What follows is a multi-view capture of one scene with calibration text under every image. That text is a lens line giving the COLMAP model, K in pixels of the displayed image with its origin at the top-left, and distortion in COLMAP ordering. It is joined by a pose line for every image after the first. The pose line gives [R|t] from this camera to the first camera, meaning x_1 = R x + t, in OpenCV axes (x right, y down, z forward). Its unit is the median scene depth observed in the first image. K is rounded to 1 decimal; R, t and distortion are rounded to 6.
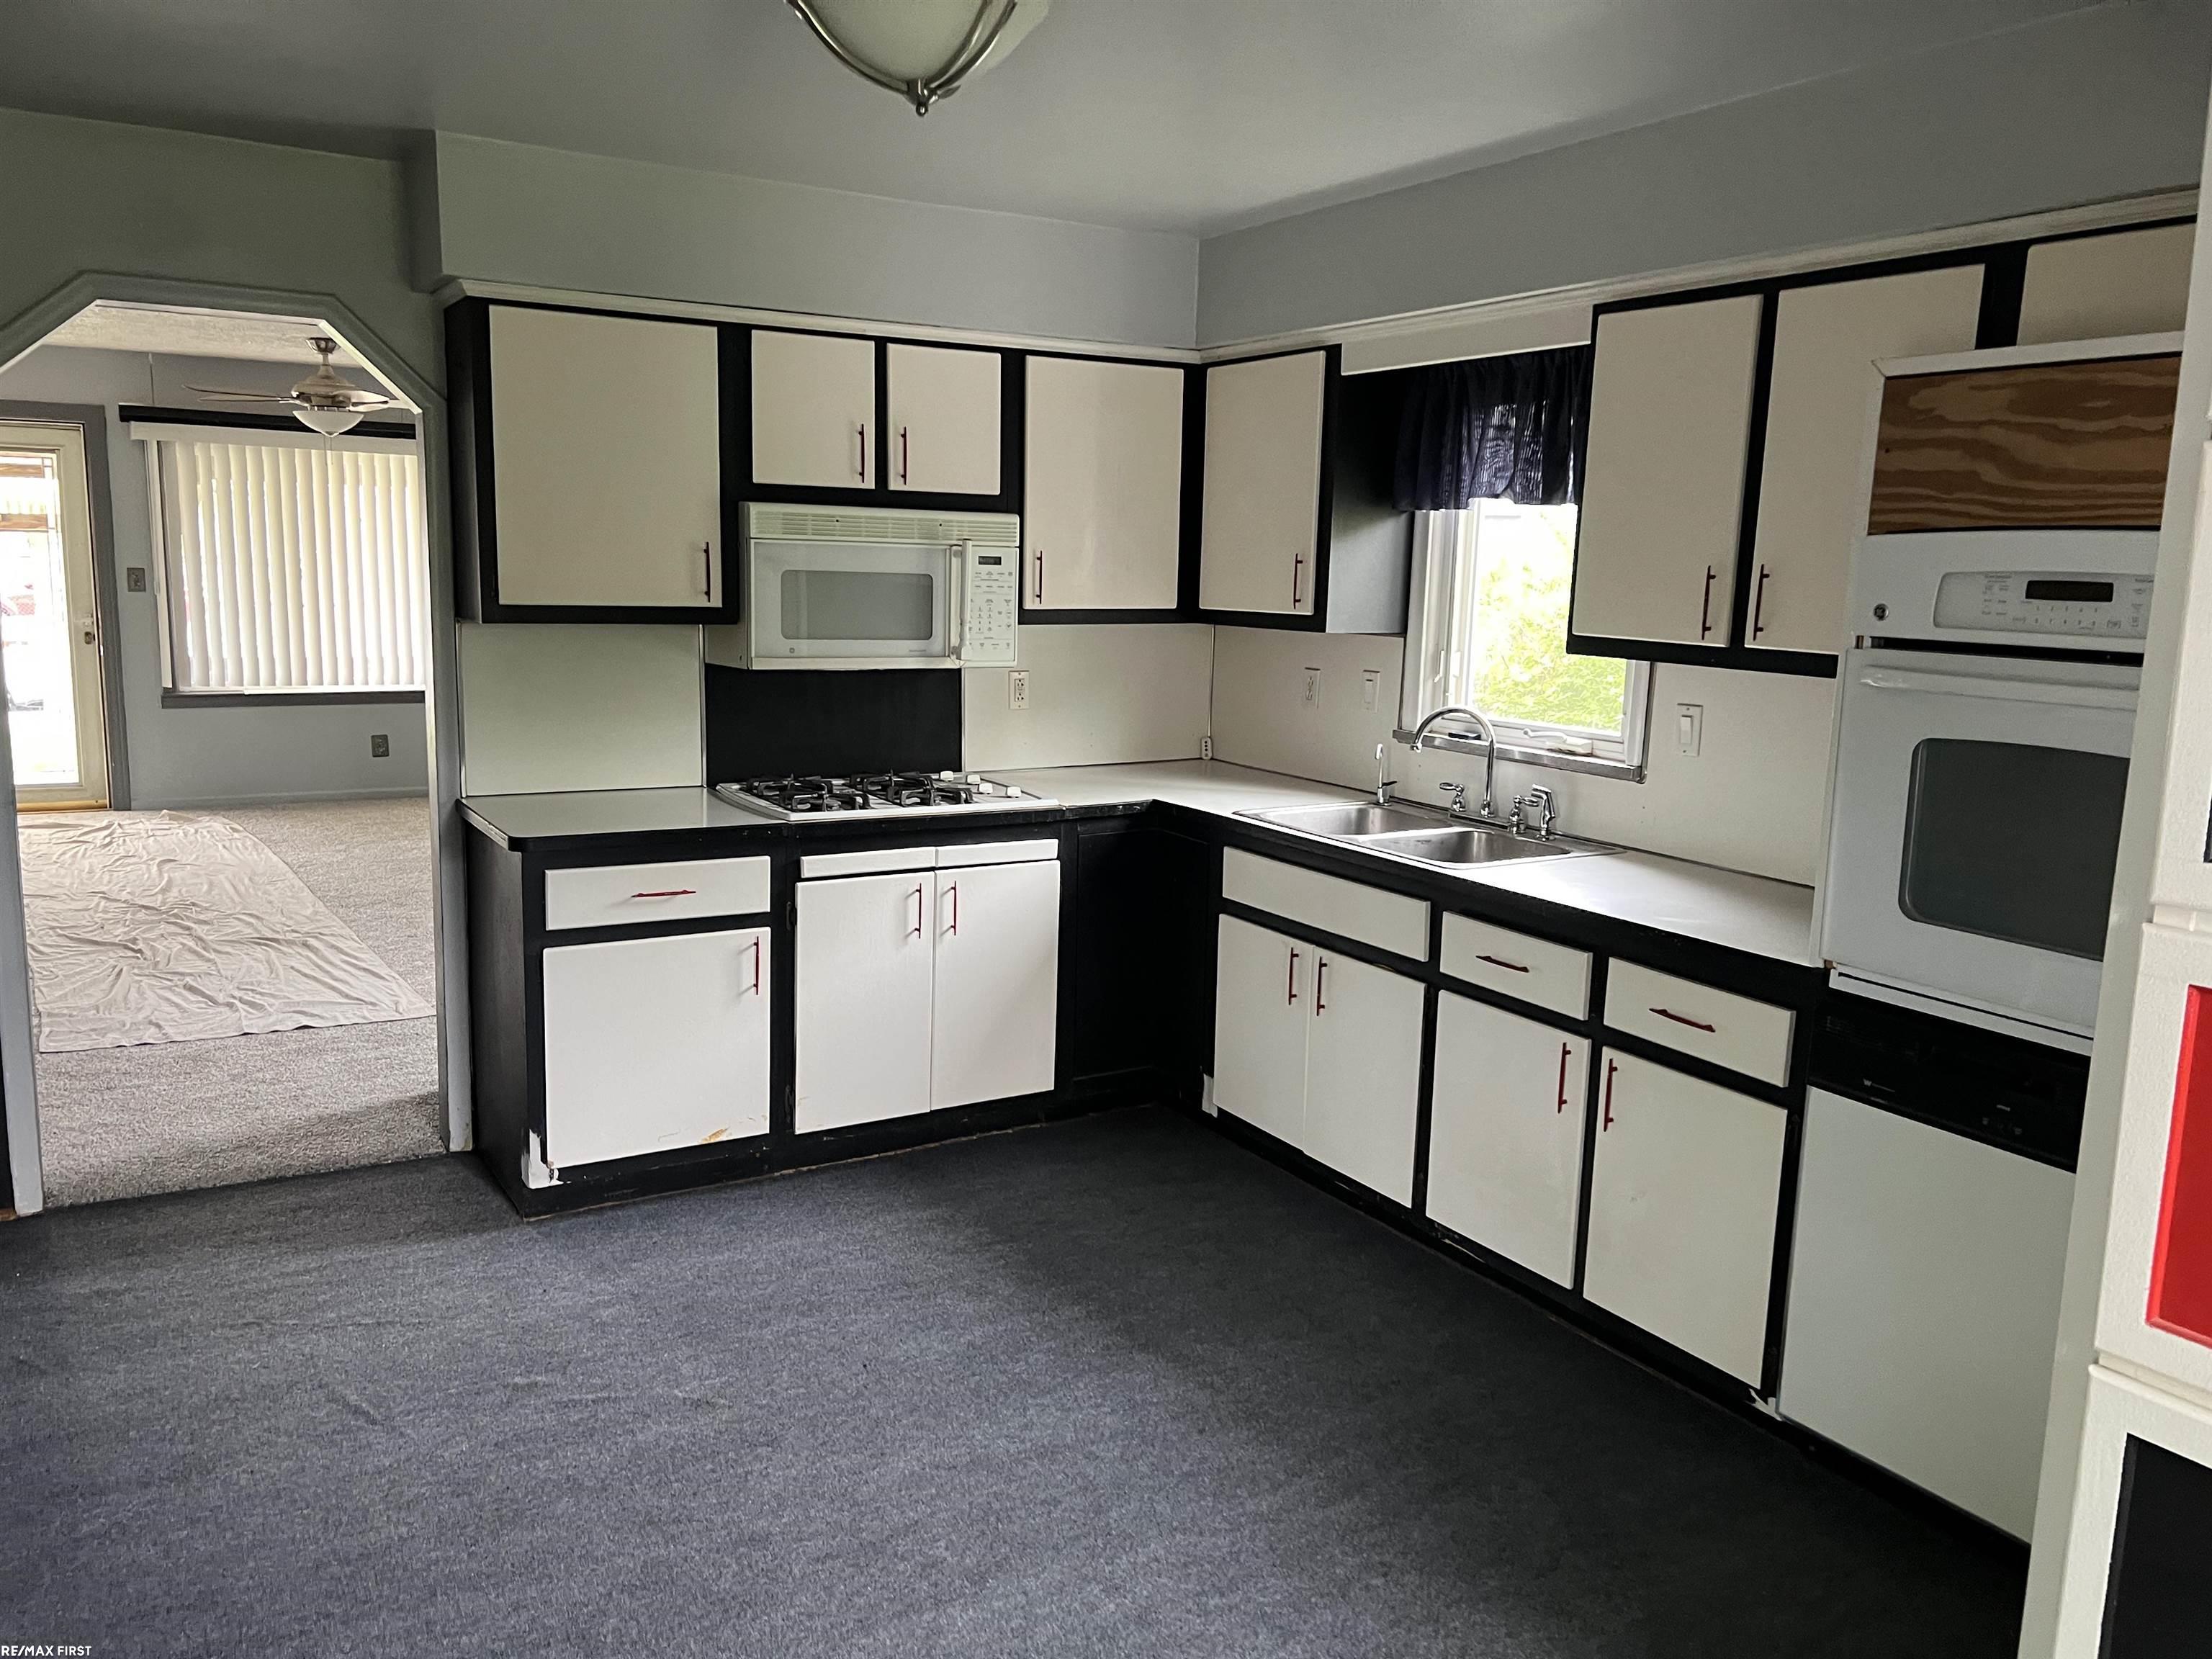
lens RADIAL K [[1706.1, 0, 1106.0], [0, 1706.1, 829.5], [0, 0, 1]] dist [0.080279, -0.067112]
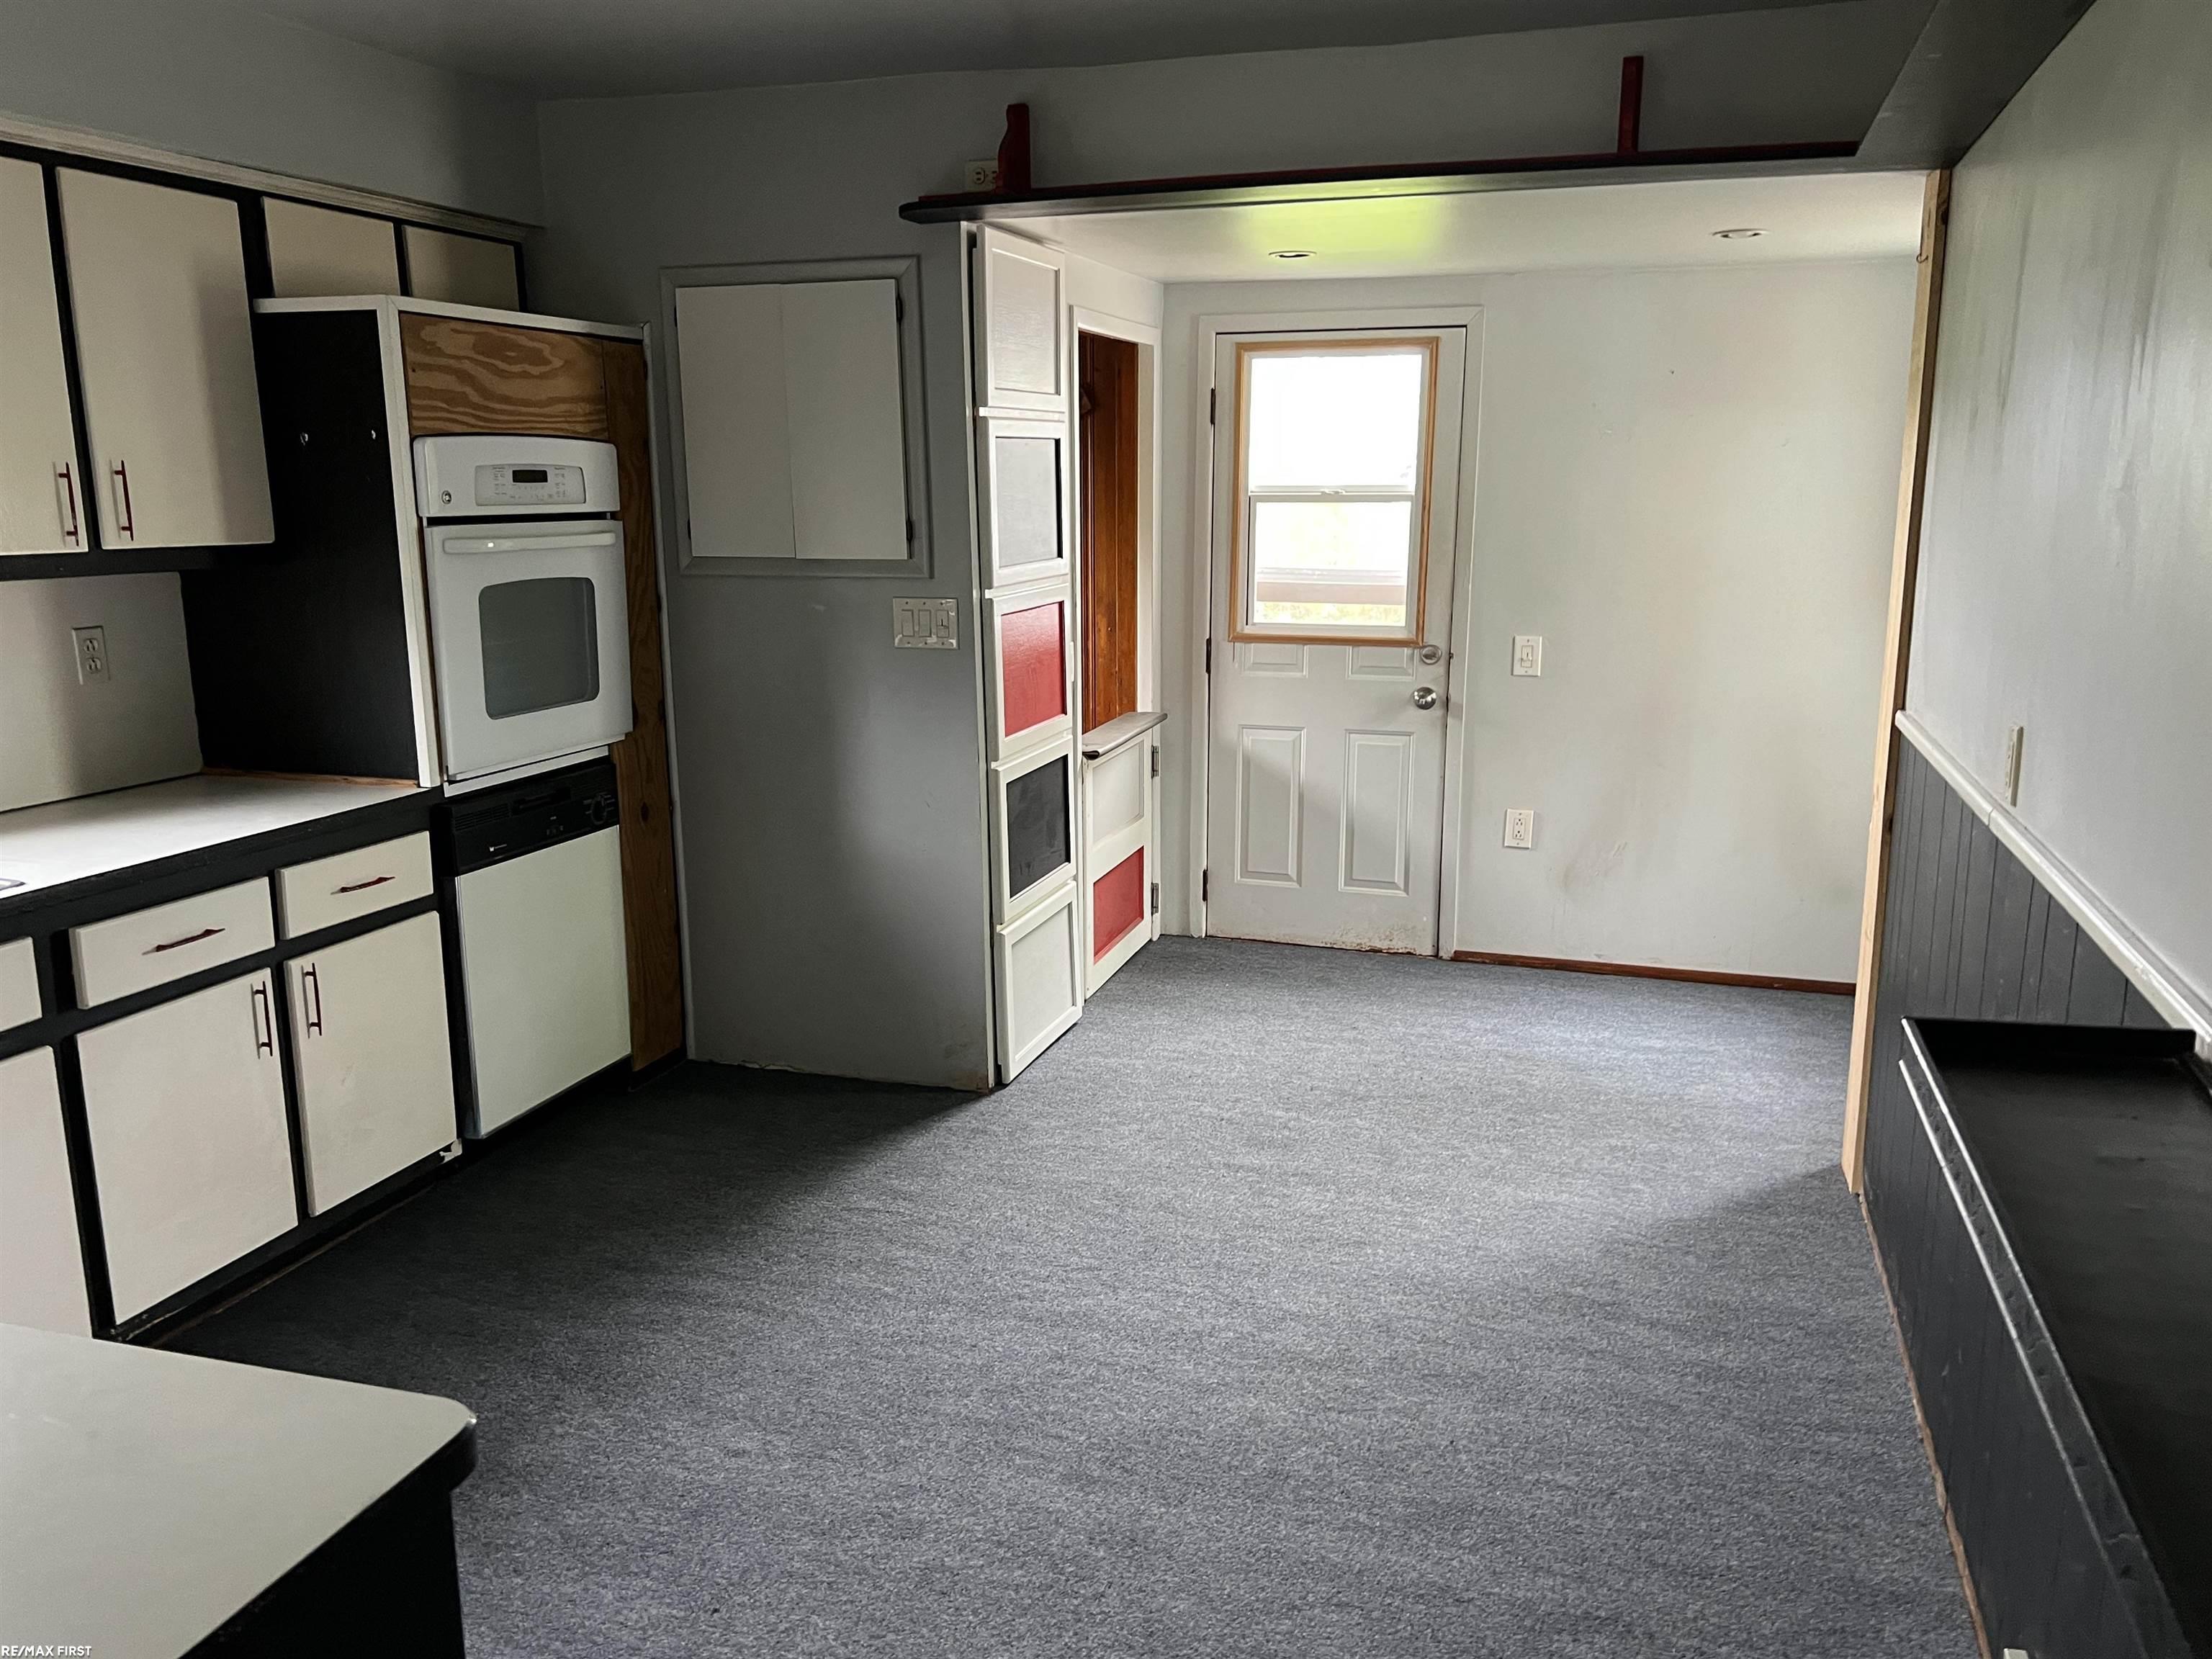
lens RADIAL K [[1706.1, 0, 1106.0], [0, 1706.1, 829.5], [0, 0, 1]] dist [0.080279, -0.067112]
pose [[-0.657074, -0.176914, 0.732773, -0.884899], [0.110637, 0.938912, 0.325890, -0.261322], [-0.745663, 0.295205, -0.597361, 1.488494]]
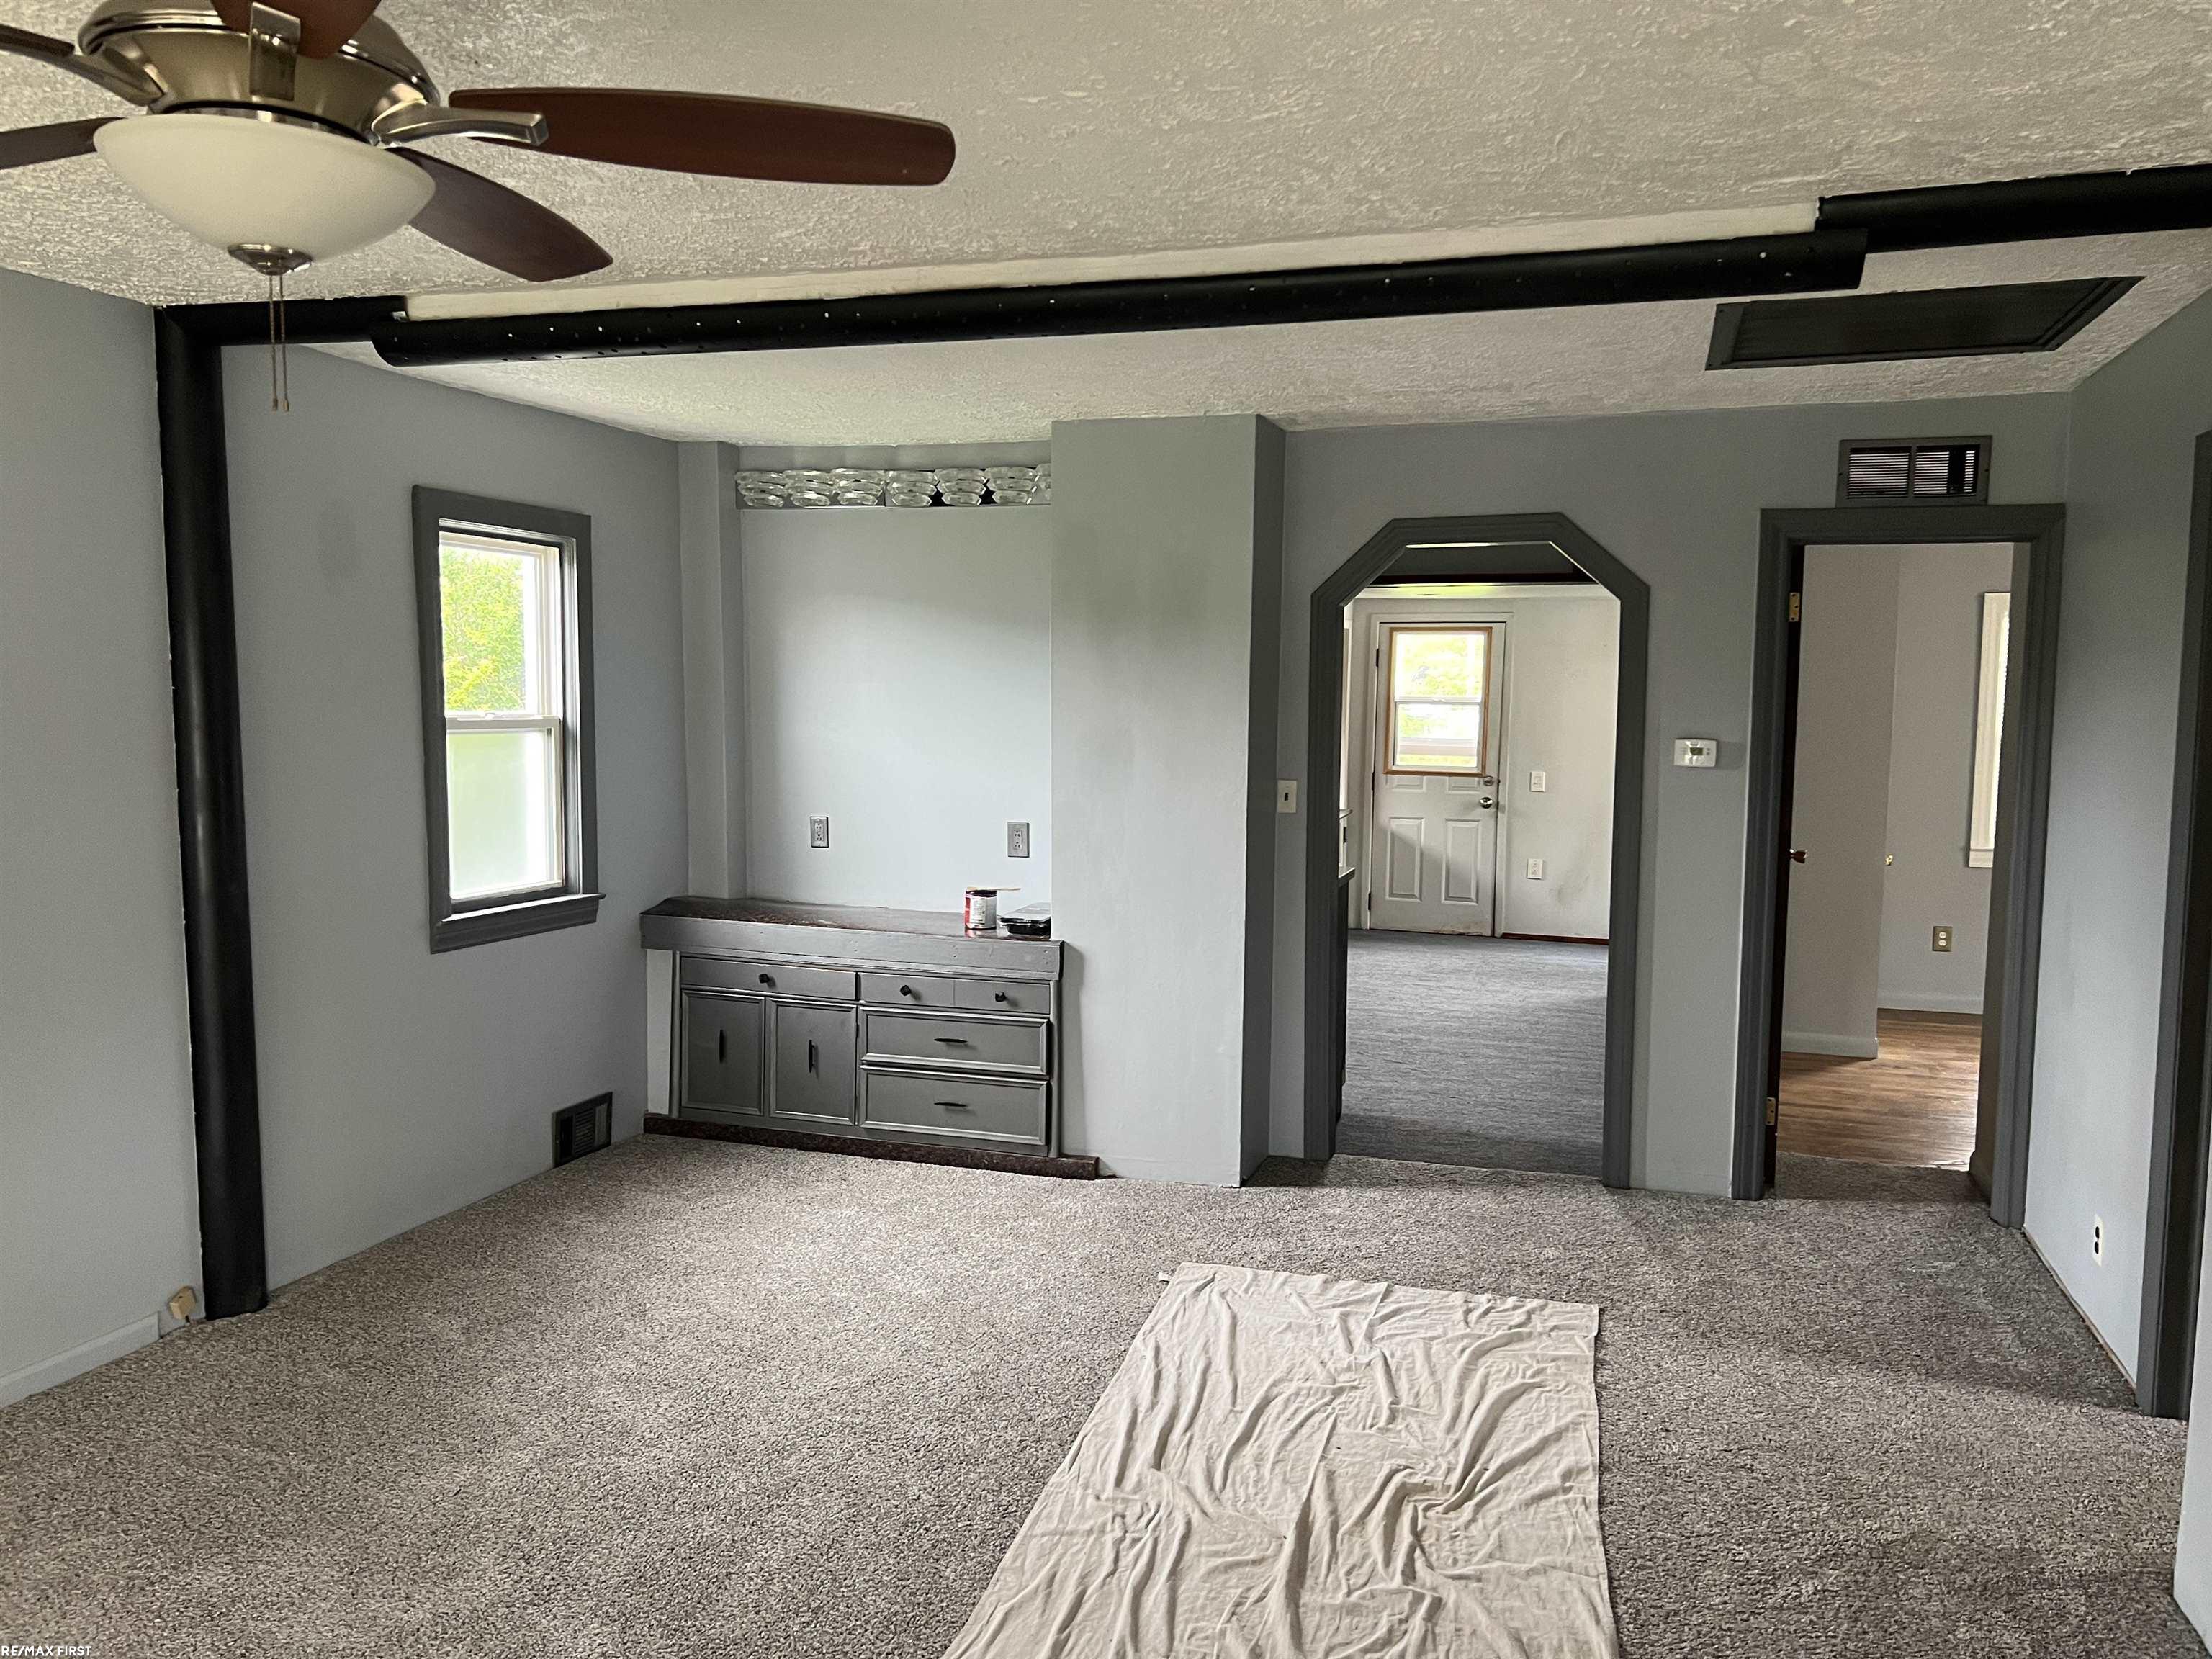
lens RADIAL K [[1706.1, 0, 1106.0], [0, 1706.1, 829.5], [0, 0, 1]] dist [0.080279, -0.067112]
pose [[-0.653486, -0.102982, 0.749900, -2.057927], [0.099892, 0.970304, 0.220298, -0.618580], [-0.750318, 0.218871, -0.623793, 3.140868]]
